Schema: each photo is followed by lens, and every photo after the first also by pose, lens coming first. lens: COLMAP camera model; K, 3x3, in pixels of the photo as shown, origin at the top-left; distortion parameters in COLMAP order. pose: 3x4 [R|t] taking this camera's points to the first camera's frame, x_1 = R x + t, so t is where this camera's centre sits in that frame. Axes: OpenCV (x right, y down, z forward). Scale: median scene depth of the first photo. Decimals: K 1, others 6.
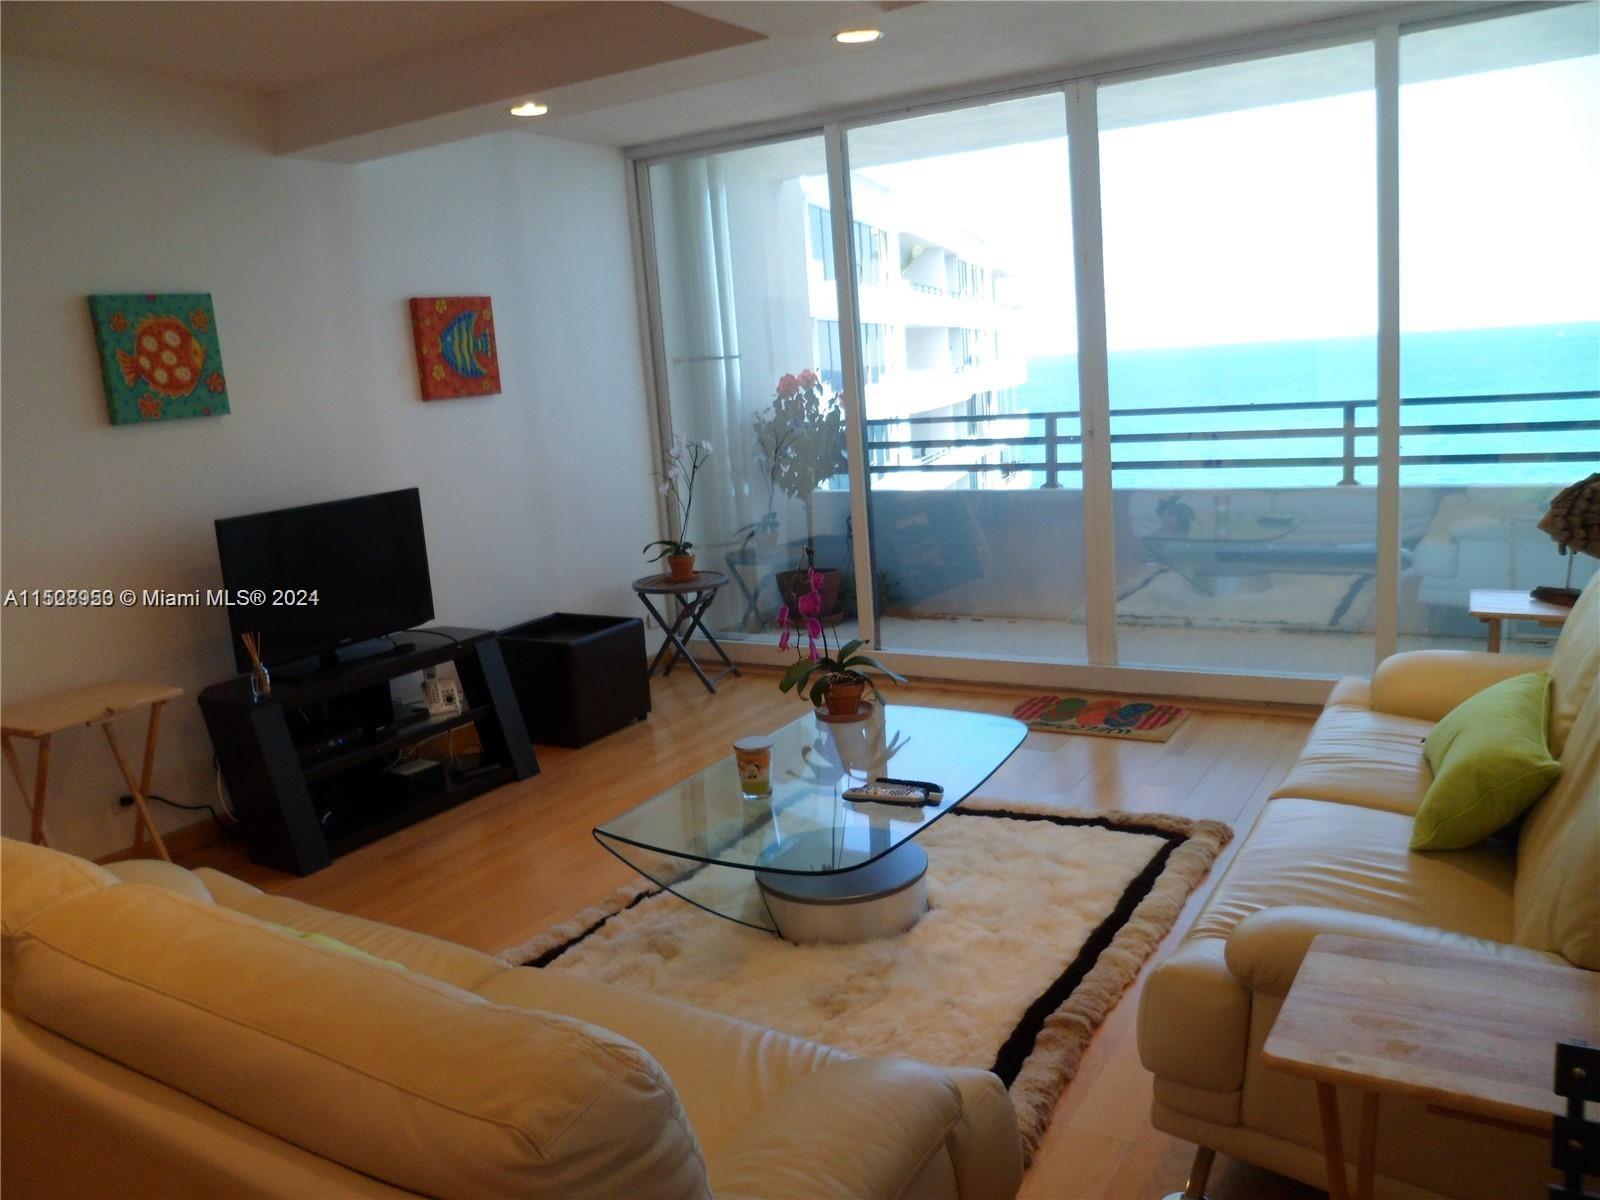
lens RADIAL K [[1275.8, 0, 801.0], [0, 1275.8, 600.0], [0, 0, 1]] dist [-0.005842, 0.007936]
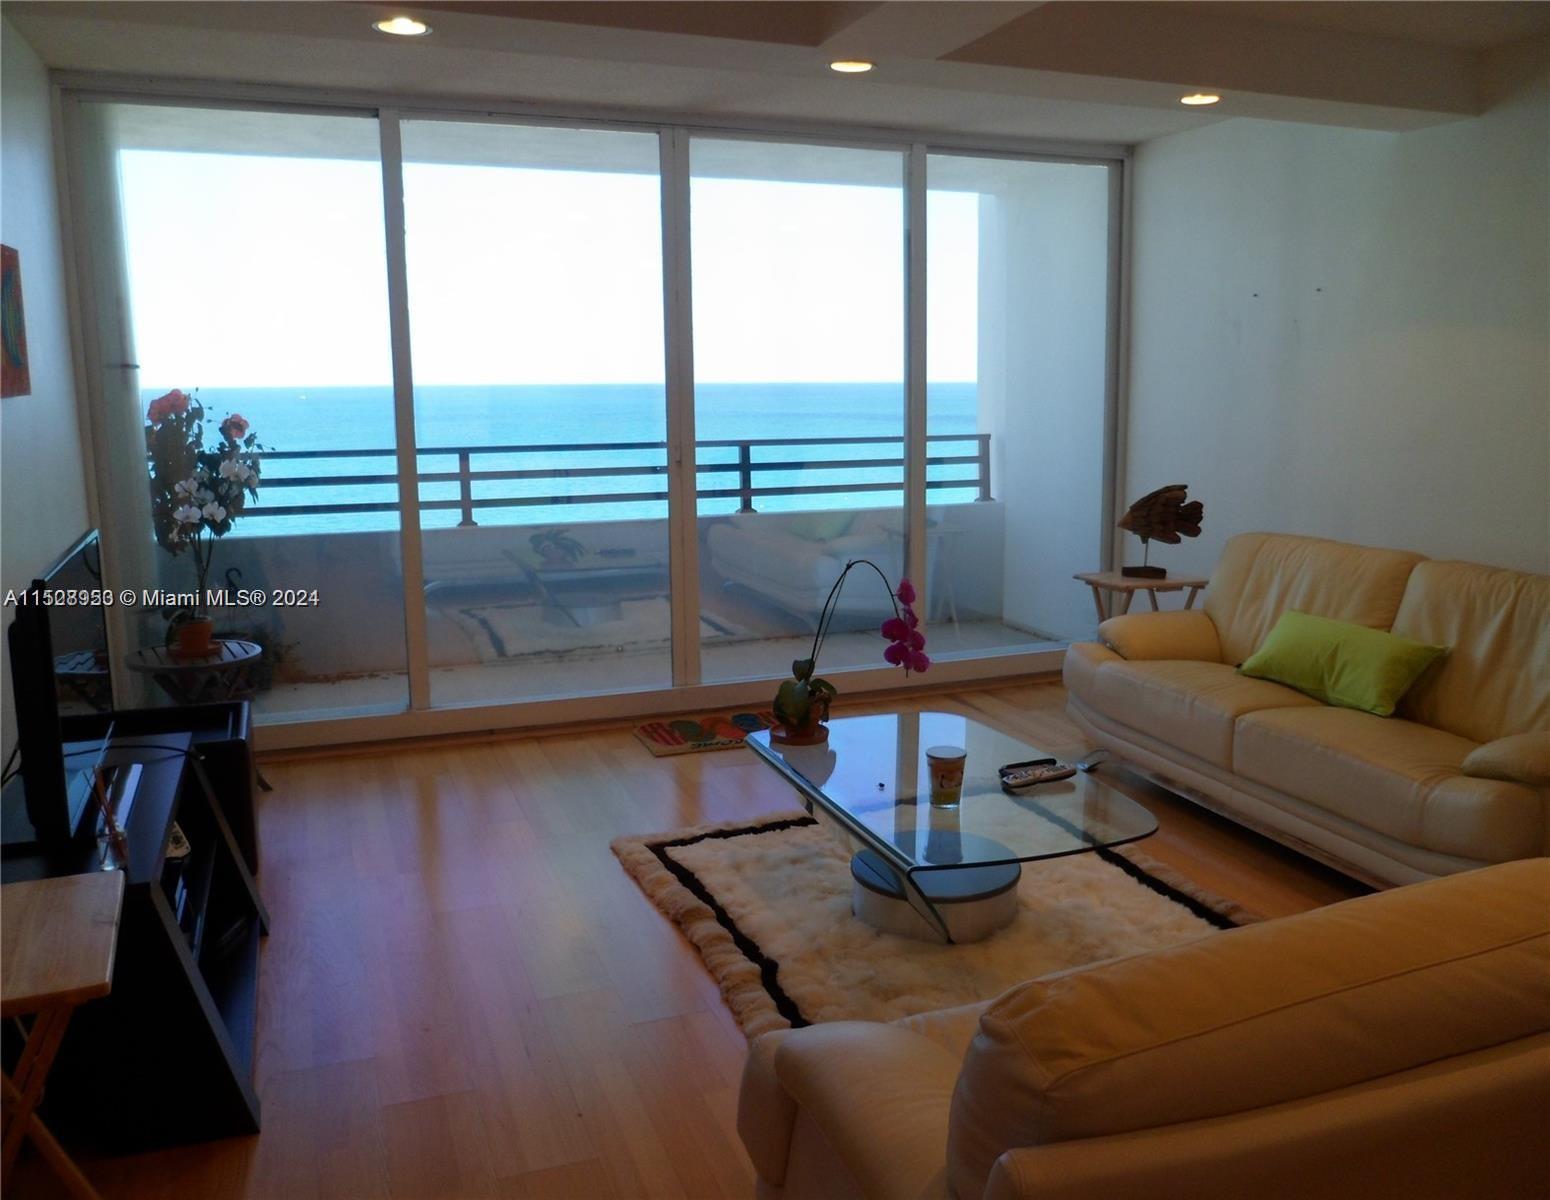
lens RADIAL K [[1263.8, 0, 775.8], [0, 1263.8, 597.8], [0, 0, 1]] dist [-0.025973, 0.024005]
pose [[0.617062, -0.073246, 0.783498, -0.525776], [0.108062, 0.994113, 0.007829, -0.020742], [-0.779460, 0.079835, 0.621344, 0.298117]]
